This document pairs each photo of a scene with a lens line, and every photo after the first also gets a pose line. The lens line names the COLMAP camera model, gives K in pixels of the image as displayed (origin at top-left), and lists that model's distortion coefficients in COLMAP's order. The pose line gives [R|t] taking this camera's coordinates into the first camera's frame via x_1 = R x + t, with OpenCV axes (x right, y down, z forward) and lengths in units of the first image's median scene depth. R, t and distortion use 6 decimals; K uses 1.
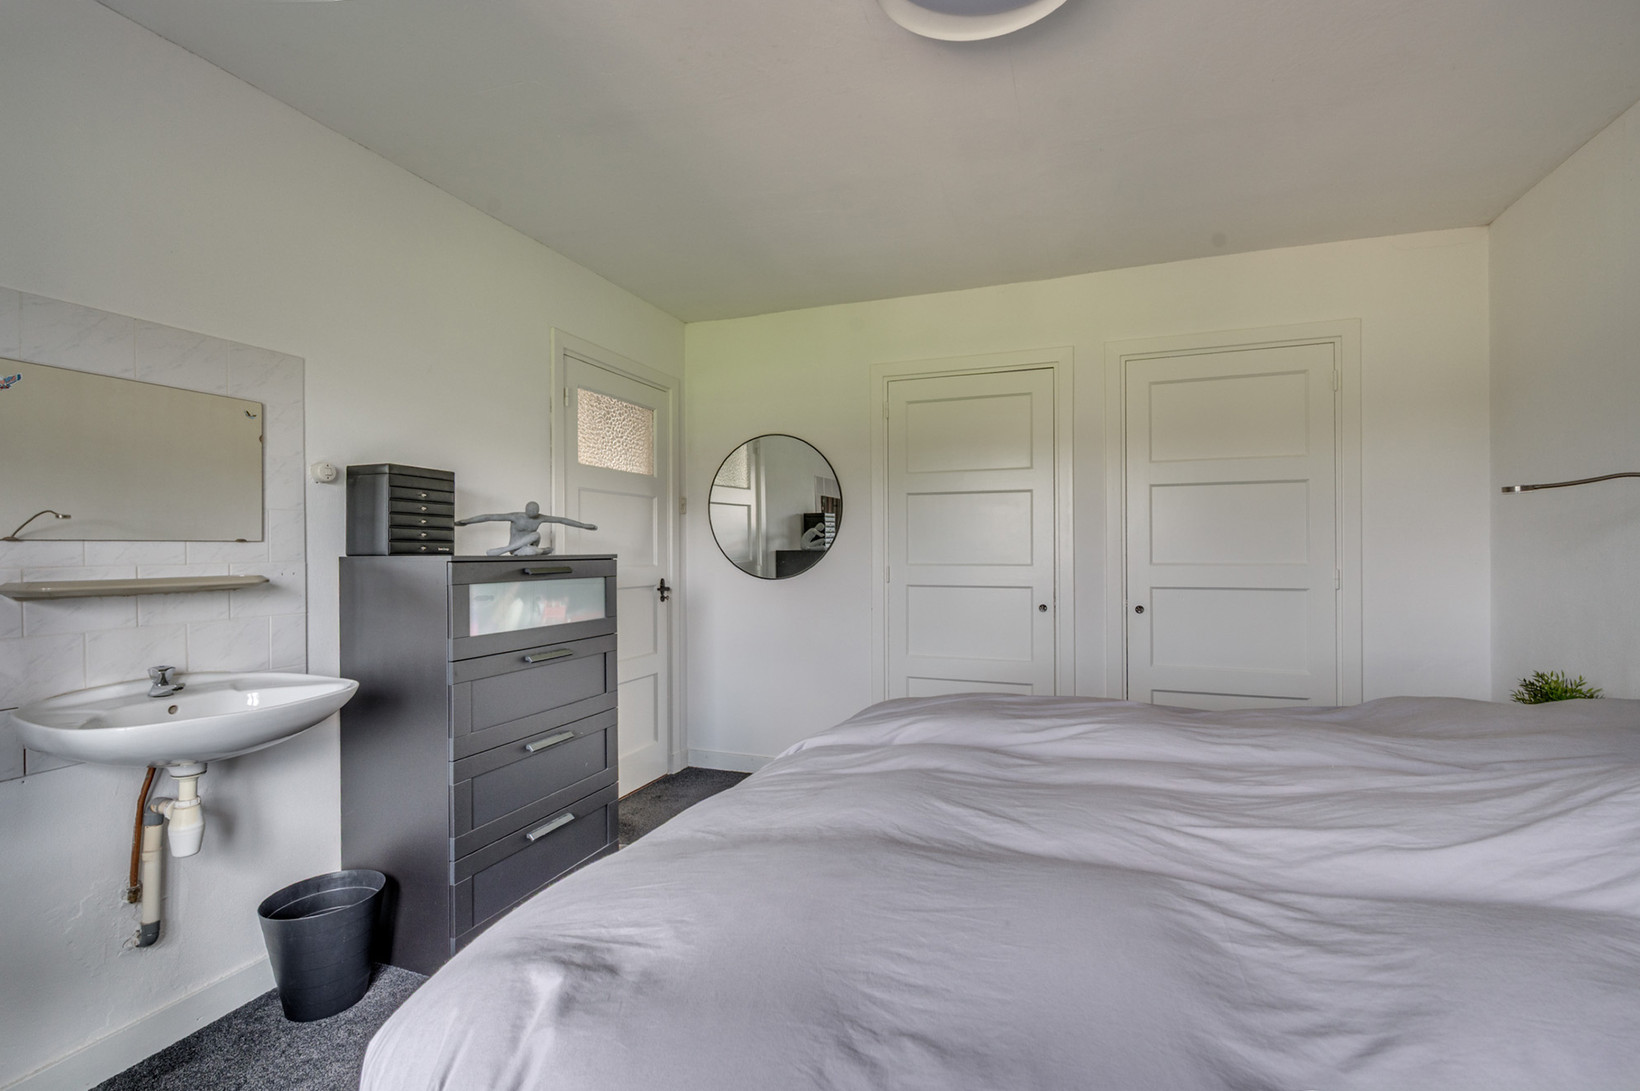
lens RADIAL K [[727.9, 0, 820.0], [0, 727.9, 545.5], [0, 0, 1]] dist [0.000888, 0.000147]
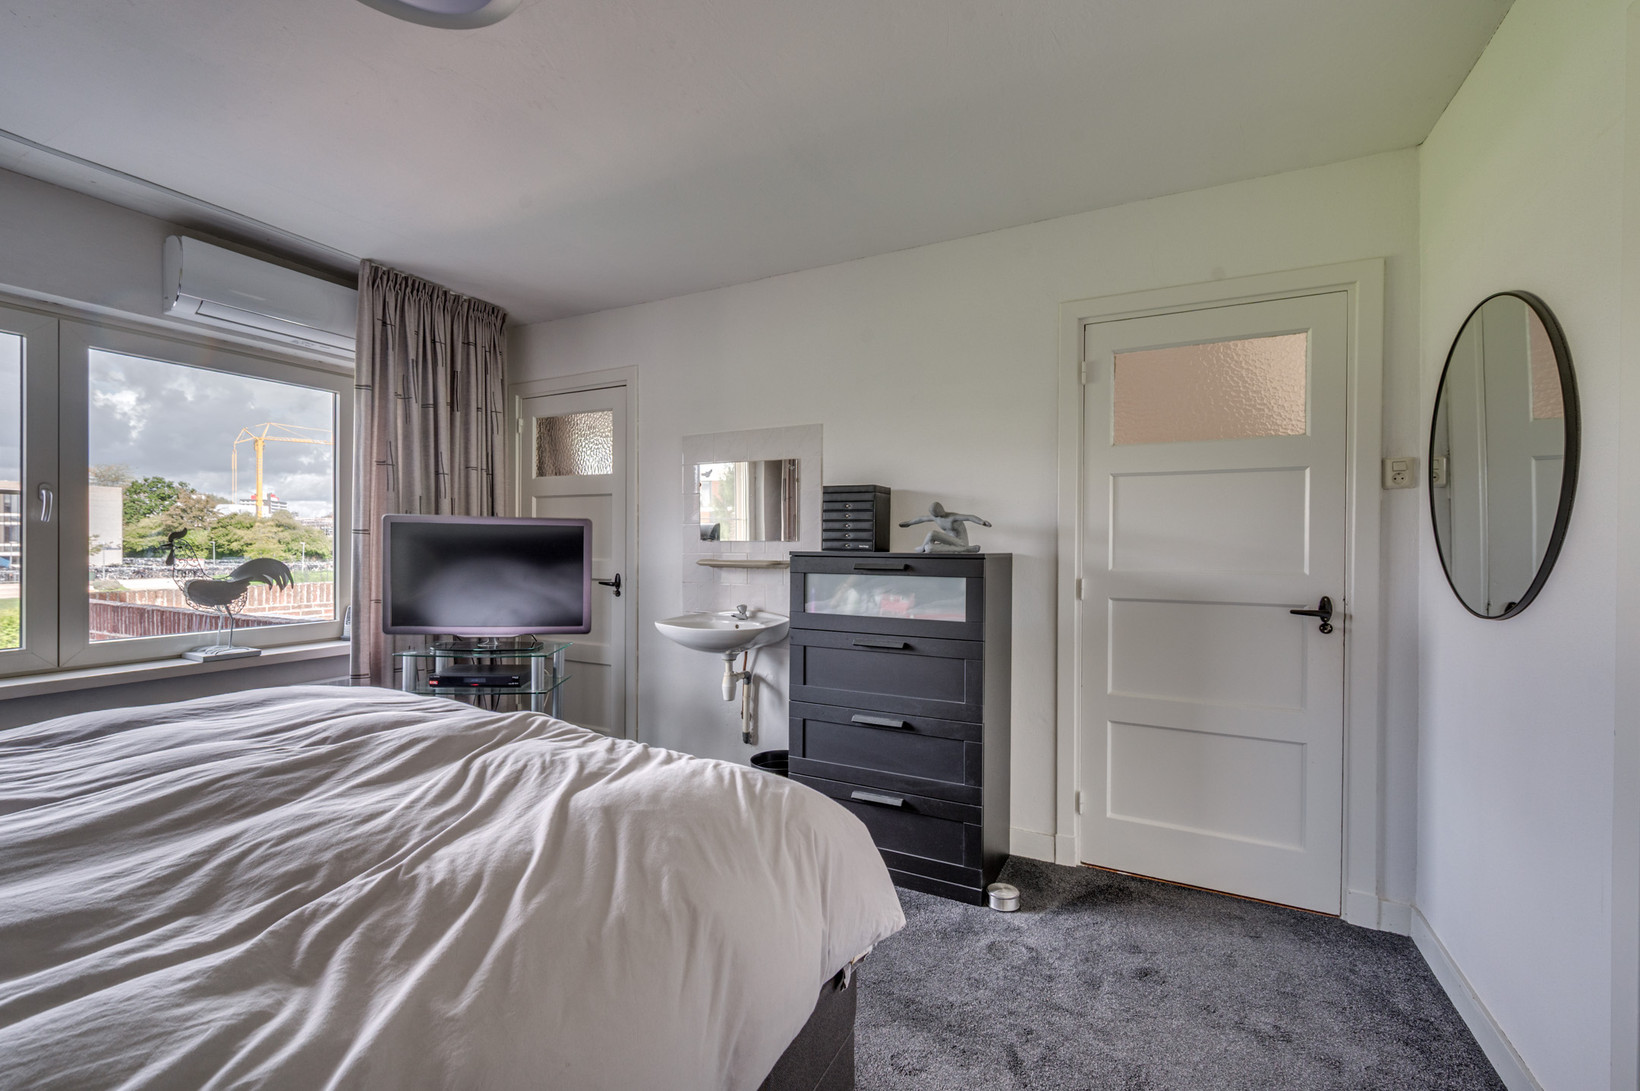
lens RADIAL K [[676.1, 0, 820.5], [0, 676.1, 558.7], [0, 0, 1]] dist [-0.002060, -0.000002]
pose [[-0.116267, 0.017791, -0.993059, 0.629387], [-0.001385, 0.999836, 0.018074, 0.004642], [0.993217, 0.003476, -0.116224, 0.999584]]
